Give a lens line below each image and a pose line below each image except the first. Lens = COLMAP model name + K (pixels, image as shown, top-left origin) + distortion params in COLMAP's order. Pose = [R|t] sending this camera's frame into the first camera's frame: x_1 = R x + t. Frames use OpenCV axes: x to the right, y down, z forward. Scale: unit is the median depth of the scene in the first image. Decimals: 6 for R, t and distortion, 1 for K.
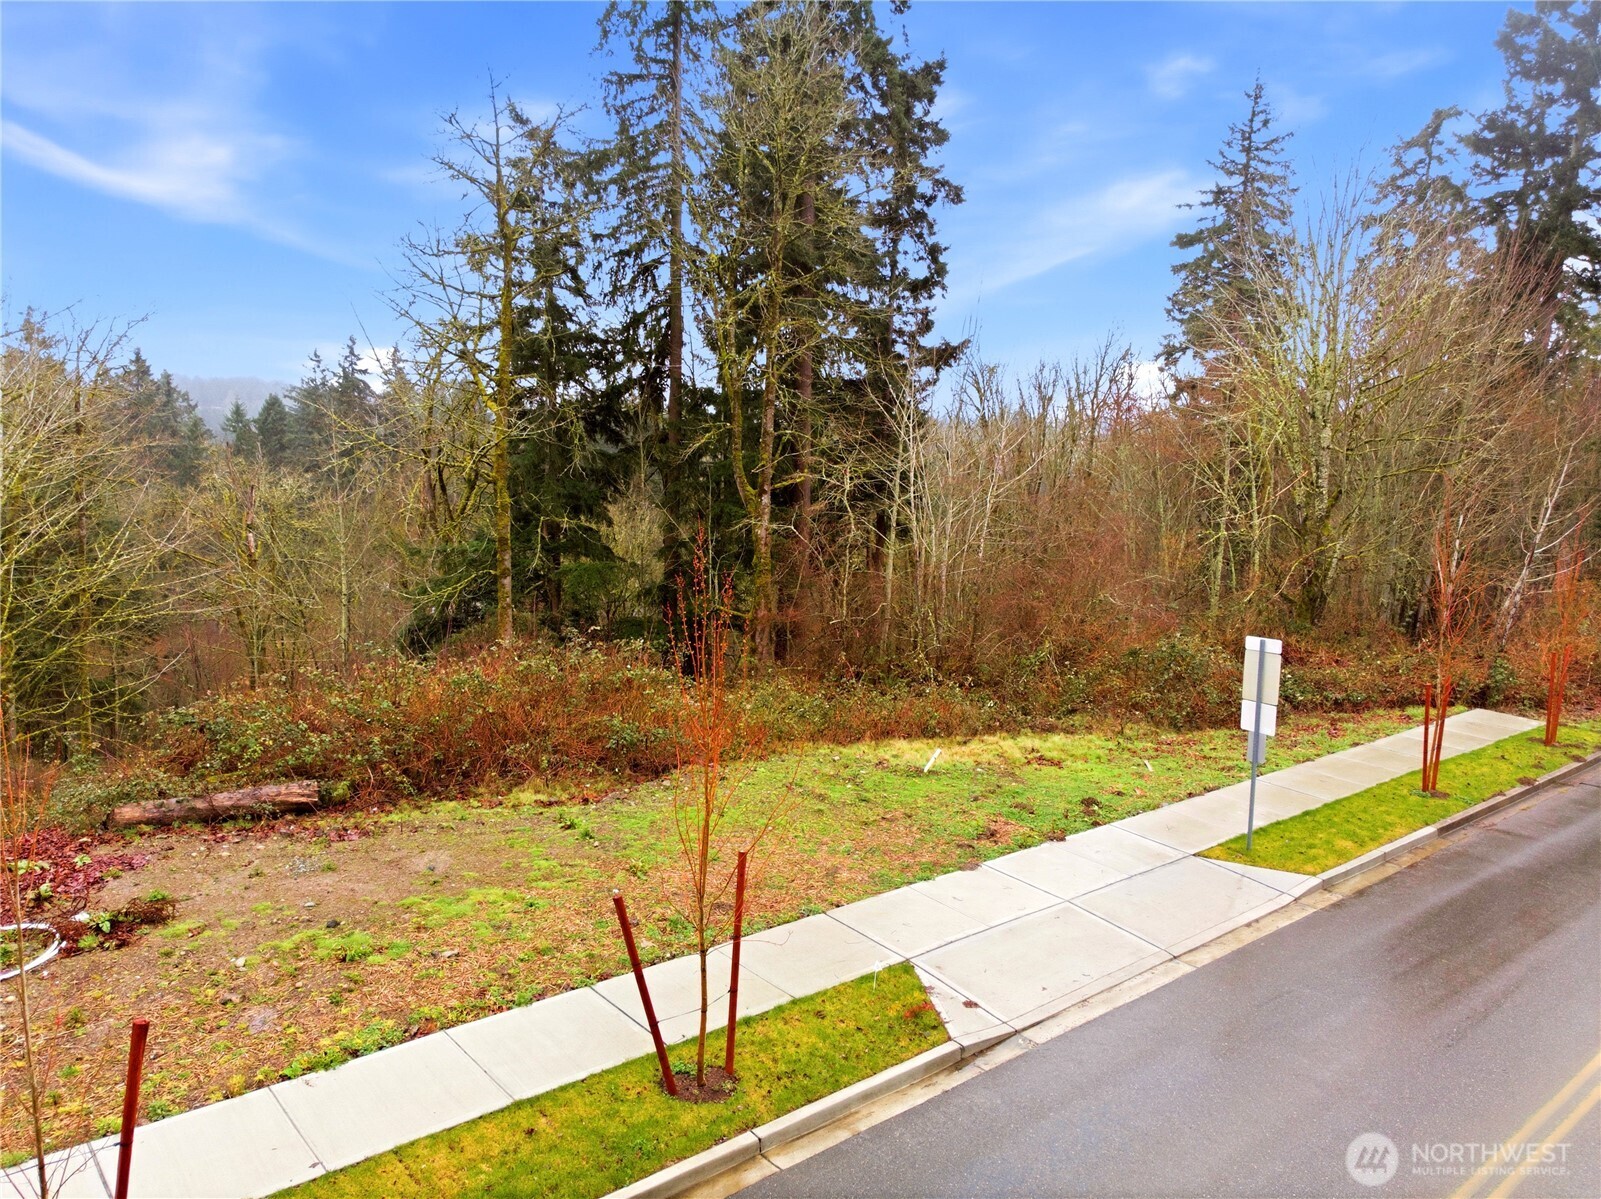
lens RADIAL K [[1178.9, 0, 805.1], [0, 1178.9, 616.2], [0, 0, 1]] dist [0.011037, -0.000259]
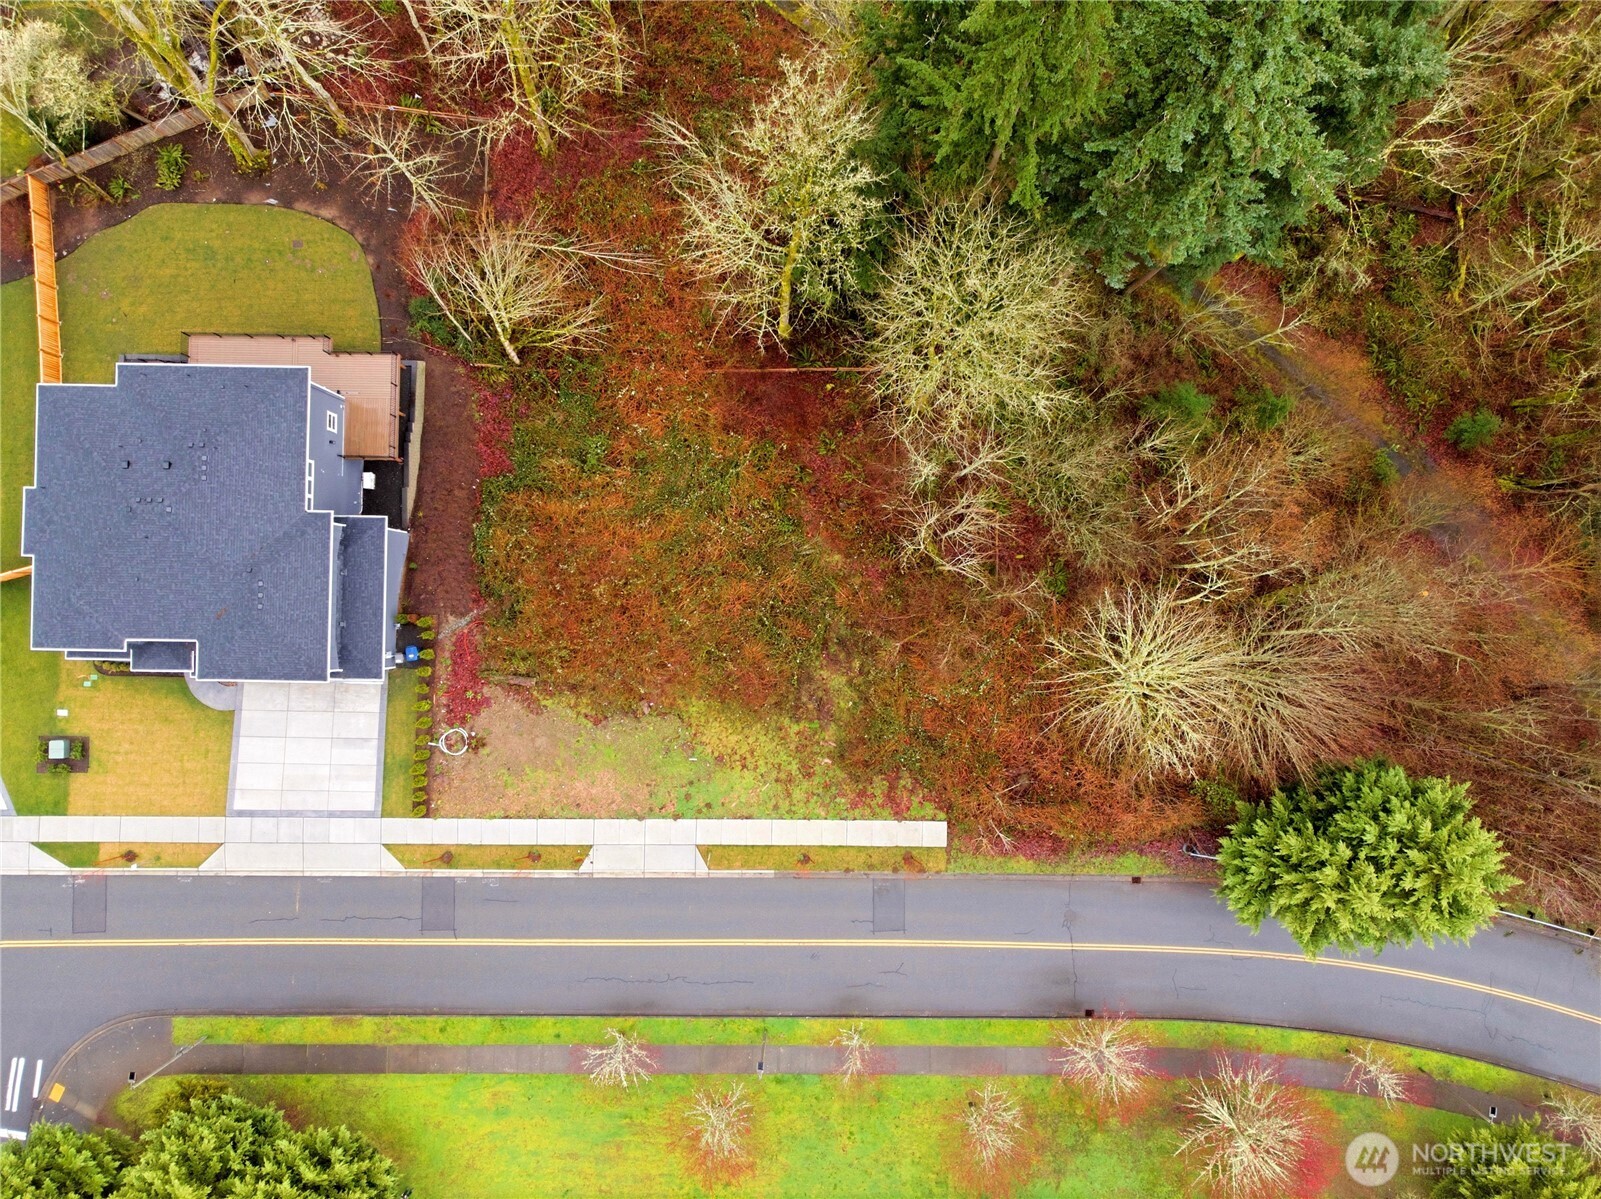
lens RADIAL K [[1171.5, 0, 799.5], [0, 1171.5, 609.6], [0, 0, 1]] dist [0.011176, 0.002021]
pose [[0.753164, 0.657144, -0.030093, 0.182929], [-0.103471, 0.163519, 0.981099, -3.707880], [0.649644, -0.735815, 0.191152, 1.019378]]
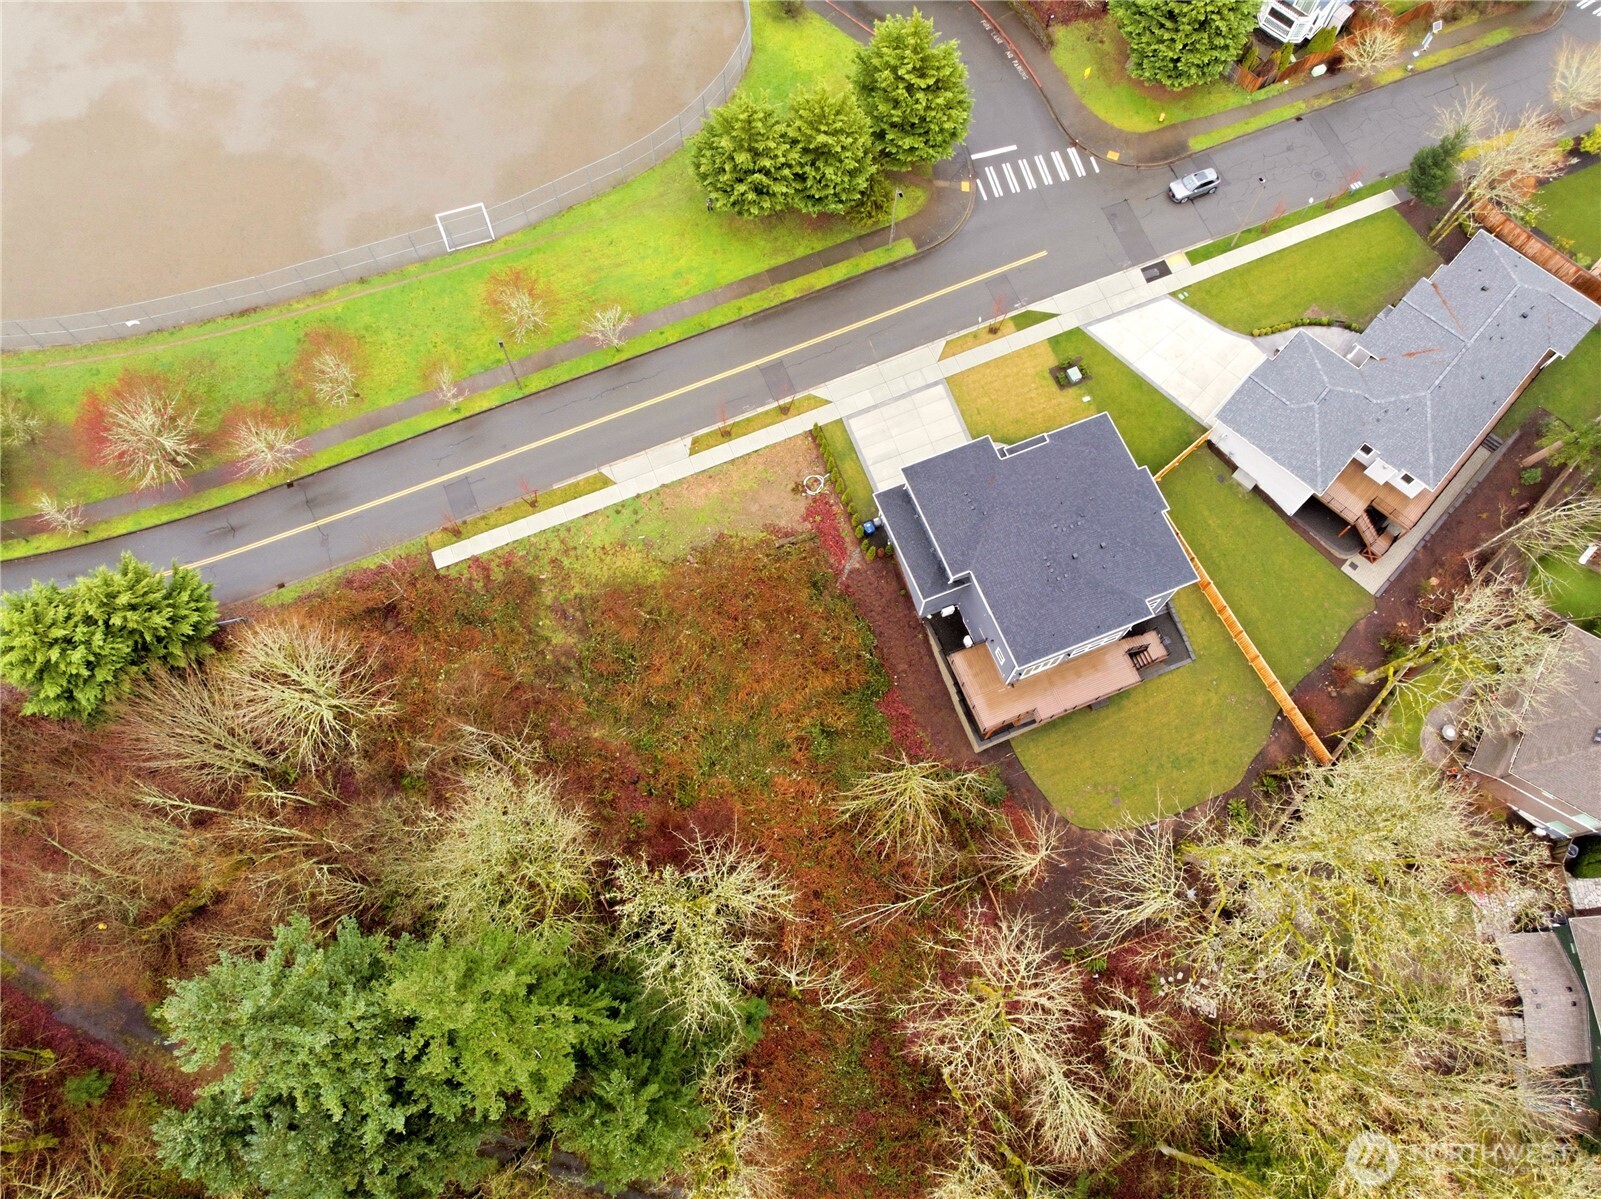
lens RADIAL K [[1171.5, 0, 799.5], [0, 1171.5, 609.6], [0, 0, 1]] dist [0.011176, 0.002021]
pose [[-0.950288, -0.302059, 0.075582, -0.969701], [0.029135, 0.155415, 0.987420, -4.646916], [-0.310006, 0.940535, -0.138889, 1.924058]]
